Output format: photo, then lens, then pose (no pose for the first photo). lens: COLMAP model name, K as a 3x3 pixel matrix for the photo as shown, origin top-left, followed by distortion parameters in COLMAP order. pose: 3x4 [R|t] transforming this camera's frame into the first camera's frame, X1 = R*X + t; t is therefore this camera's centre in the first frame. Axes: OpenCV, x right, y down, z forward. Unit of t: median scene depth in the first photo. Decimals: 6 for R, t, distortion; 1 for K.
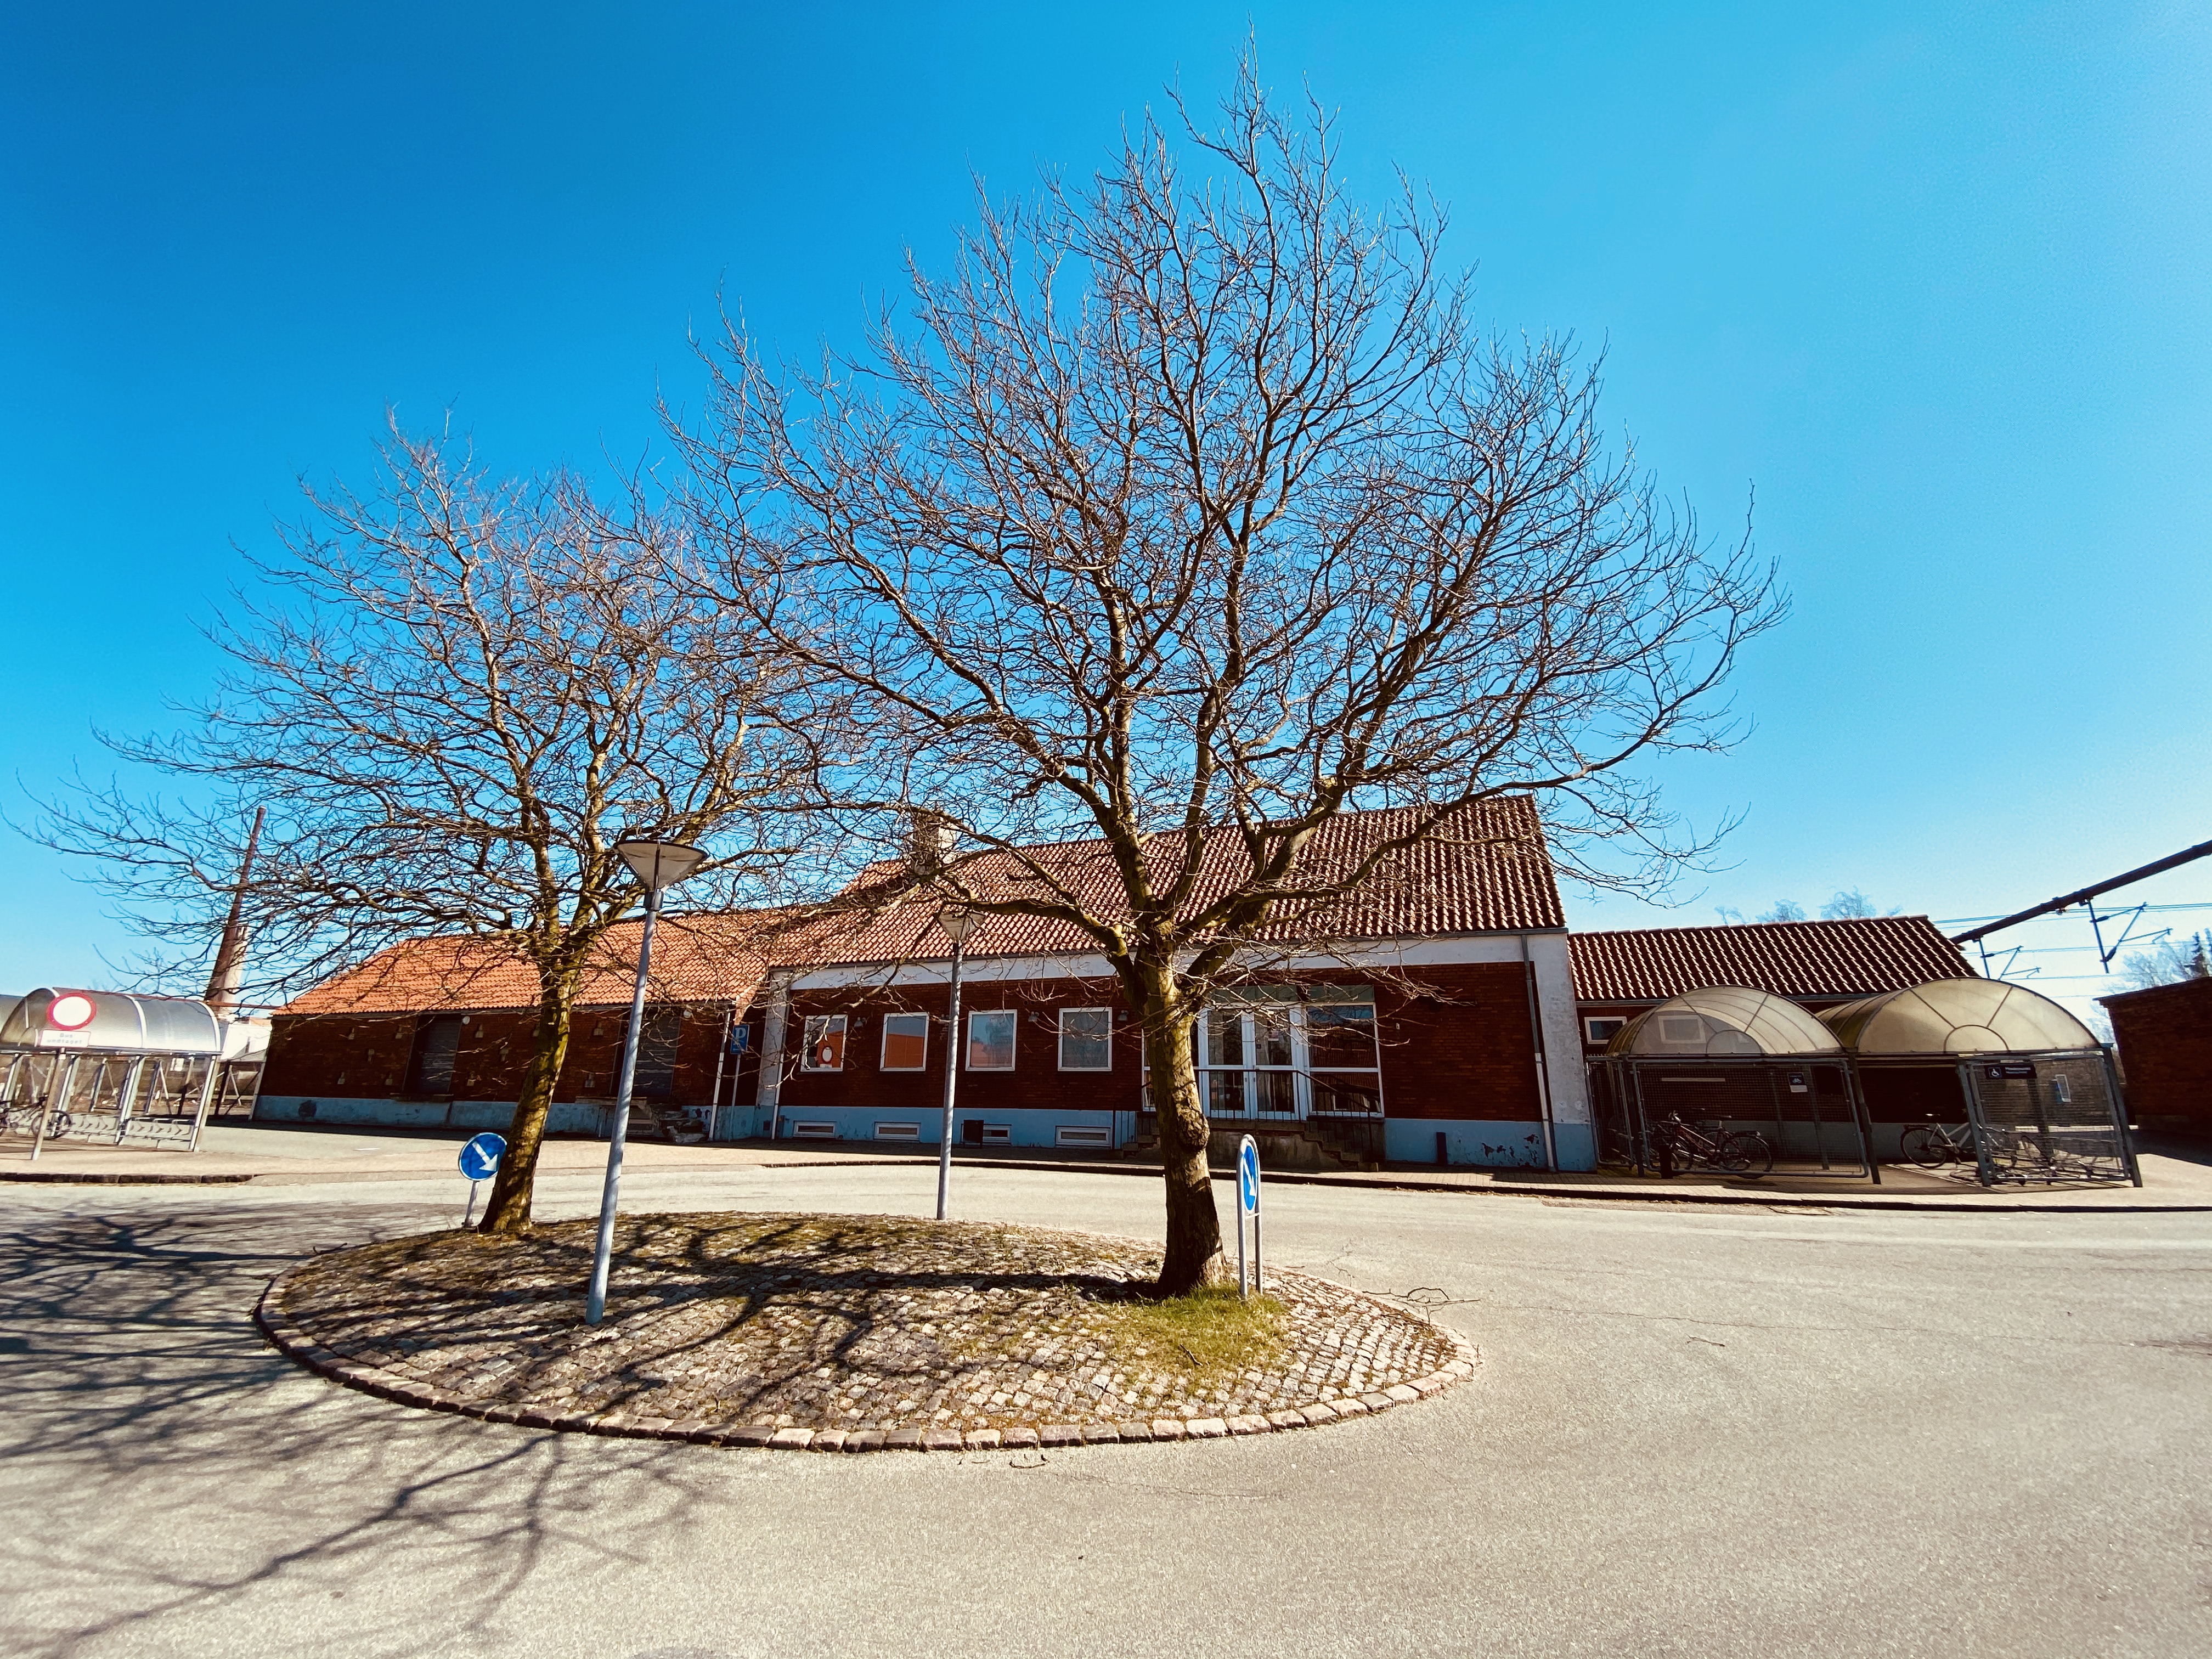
lens RADIAL K [[897.6, 0, 1101.4], [0, 897.6, 833.1], [0, 0, 1]] dist [0.030267, -0.027058]
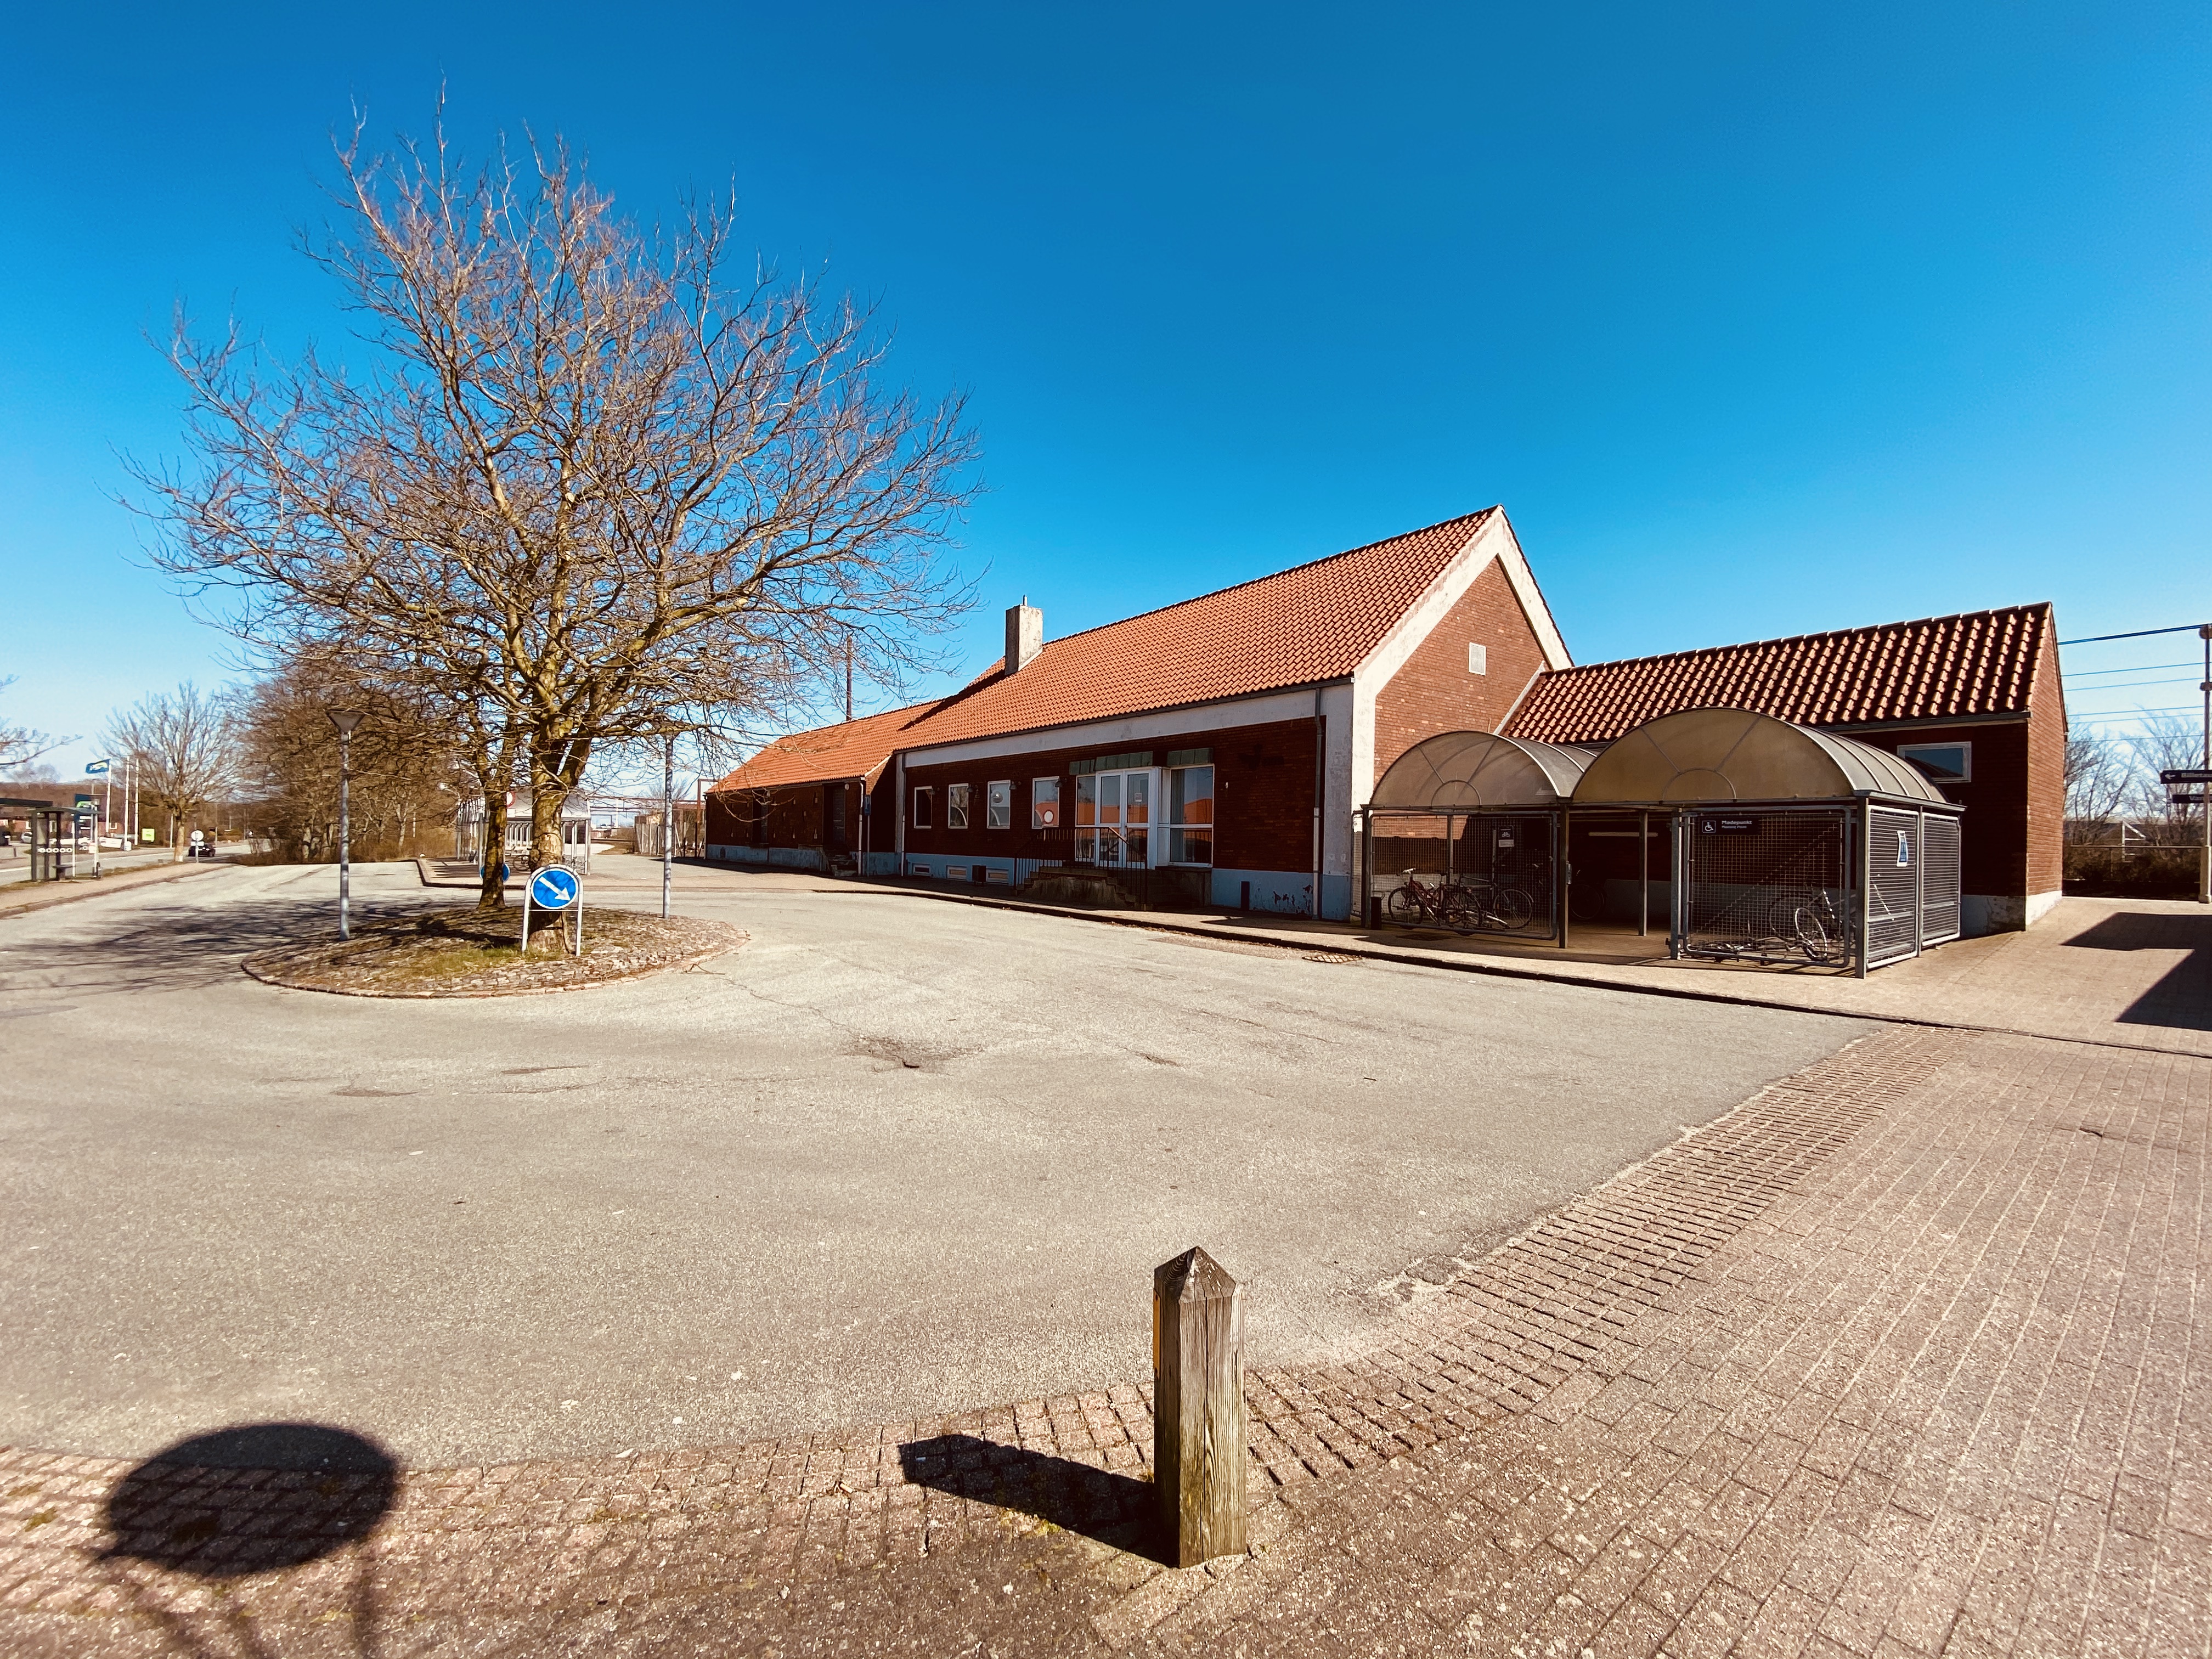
lens RADIAL K [[897.6, 0, 1101.4], [0, 897.6, 833.1], [0, 0, 1]] dist [0.030267, -0.027058]
pose [[0.855477, -0.000922, -0.517840, 0.772402], [0.137577, 0.964466, 0.225561, 0.013494], [0.499232, -0.264205, 0.825205, 0.053784]]
